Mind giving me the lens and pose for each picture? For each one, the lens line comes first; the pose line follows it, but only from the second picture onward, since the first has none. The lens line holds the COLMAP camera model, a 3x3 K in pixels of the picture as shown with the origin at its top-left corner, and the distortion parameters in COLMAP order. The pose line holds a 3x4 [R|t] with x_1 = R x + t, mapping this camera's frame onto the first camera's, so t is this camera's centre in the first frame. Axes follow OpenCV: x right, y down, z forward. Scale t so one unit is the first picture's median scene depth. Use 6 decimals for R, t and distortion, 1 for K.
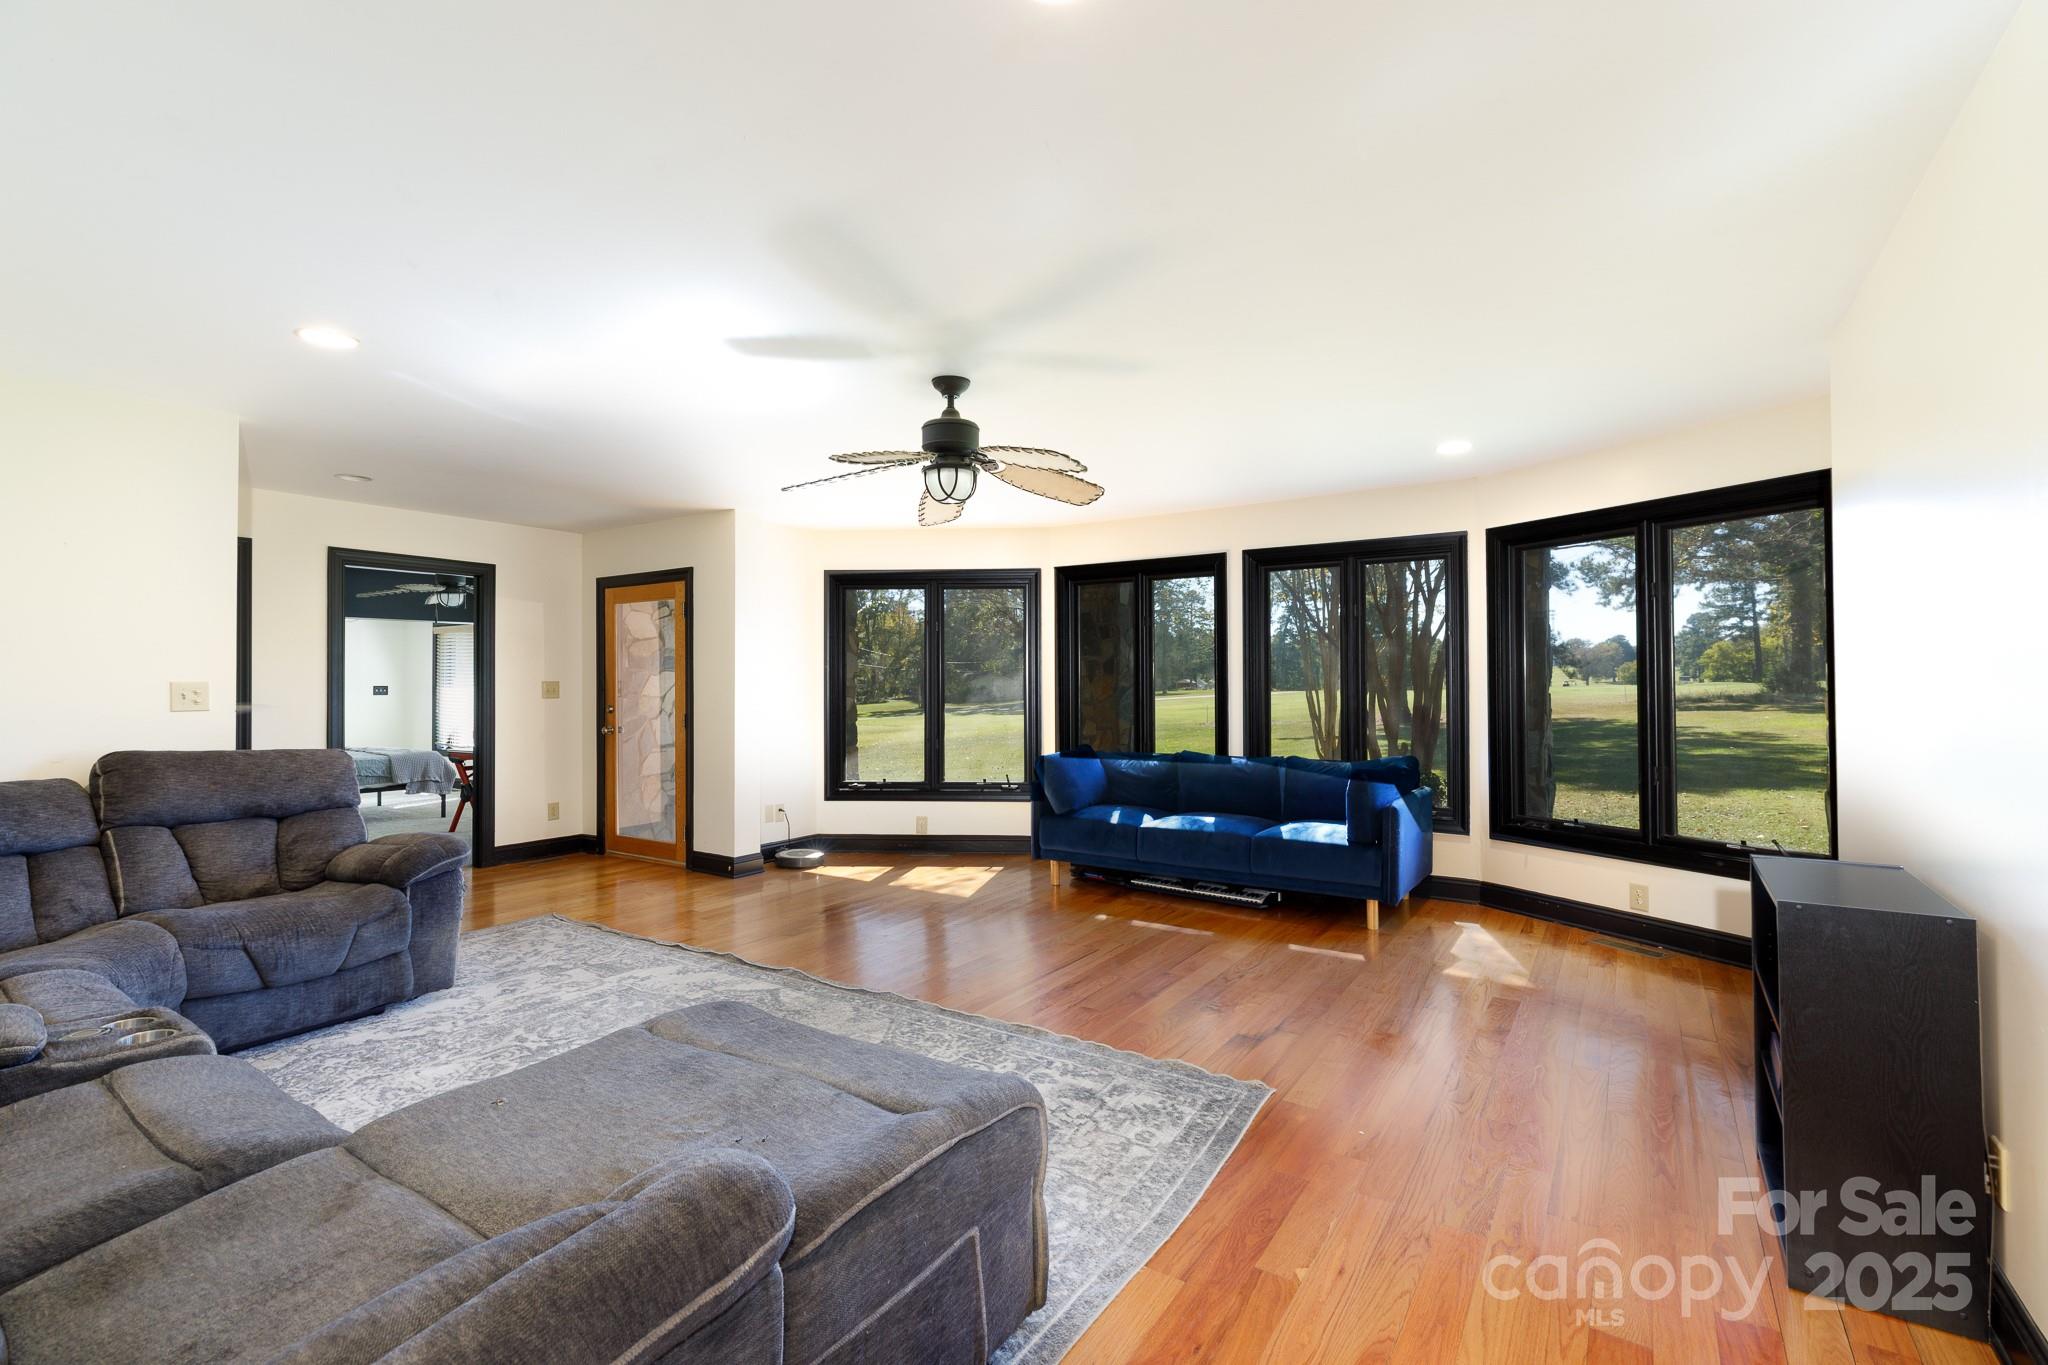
lens RADIAL K [[915.9, 0, 1024.4], [0, 915.9, 678.6], [0, 0, 1]] dist [0.001332, -0.000054]
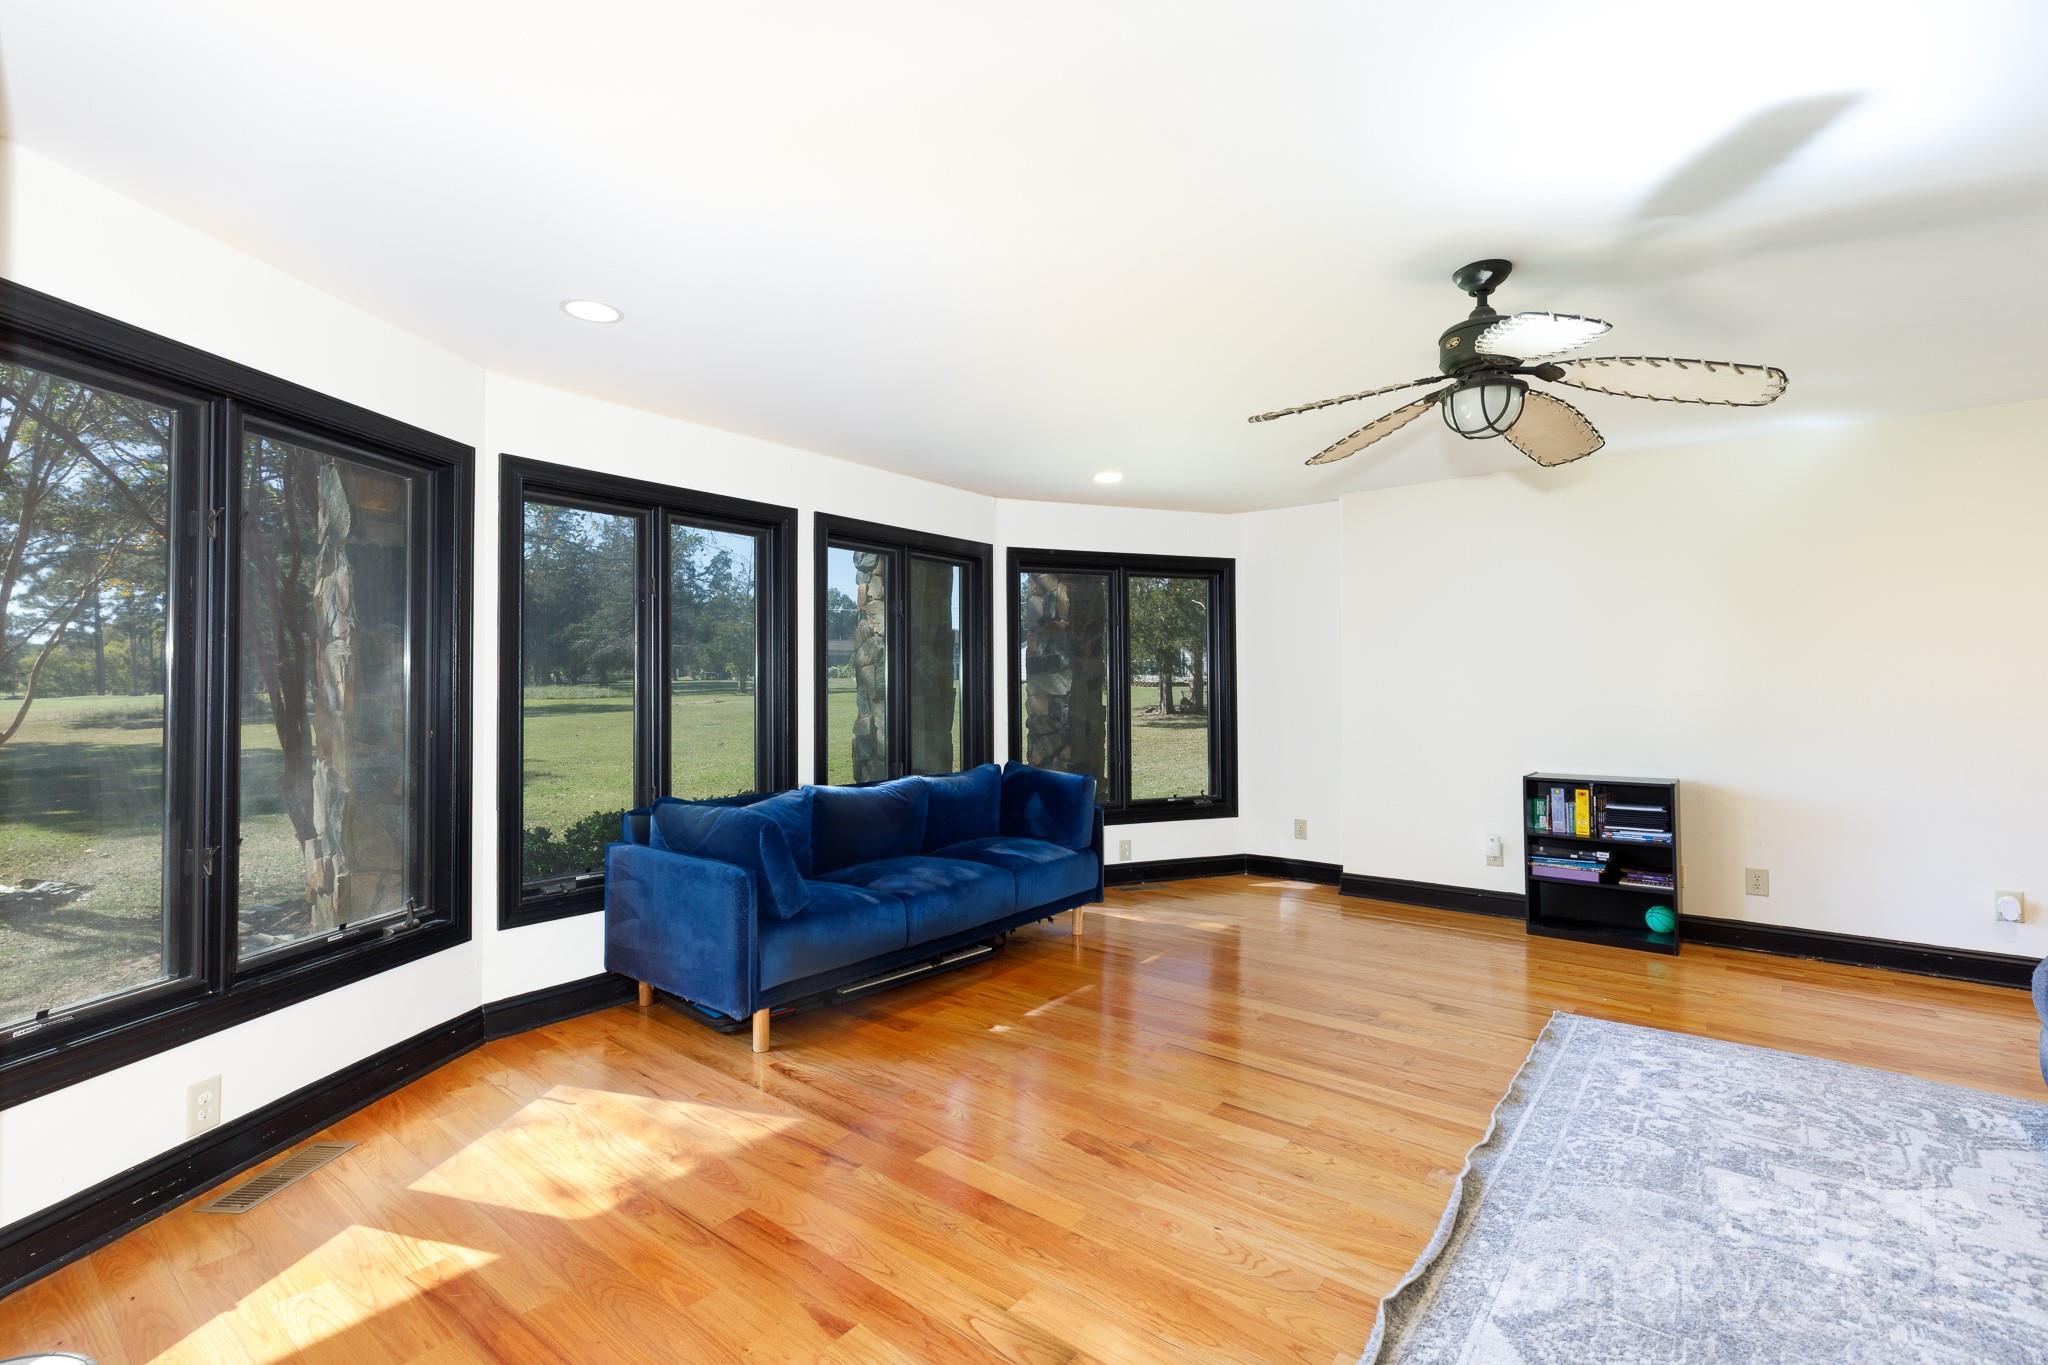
lens RADIAL K [[915.9, 0, 1020.3], [0, 915.9, 675.6], [0, 0, 1]] dist [0.001332, -0.000054]
pose [[0.087127, 0.018756, 0.996021, -0.582726], [-0.000737, 0.999824, -0.018763, 0.009724], [-0.996197, 0.000901, 0.087125, 0.909441]]
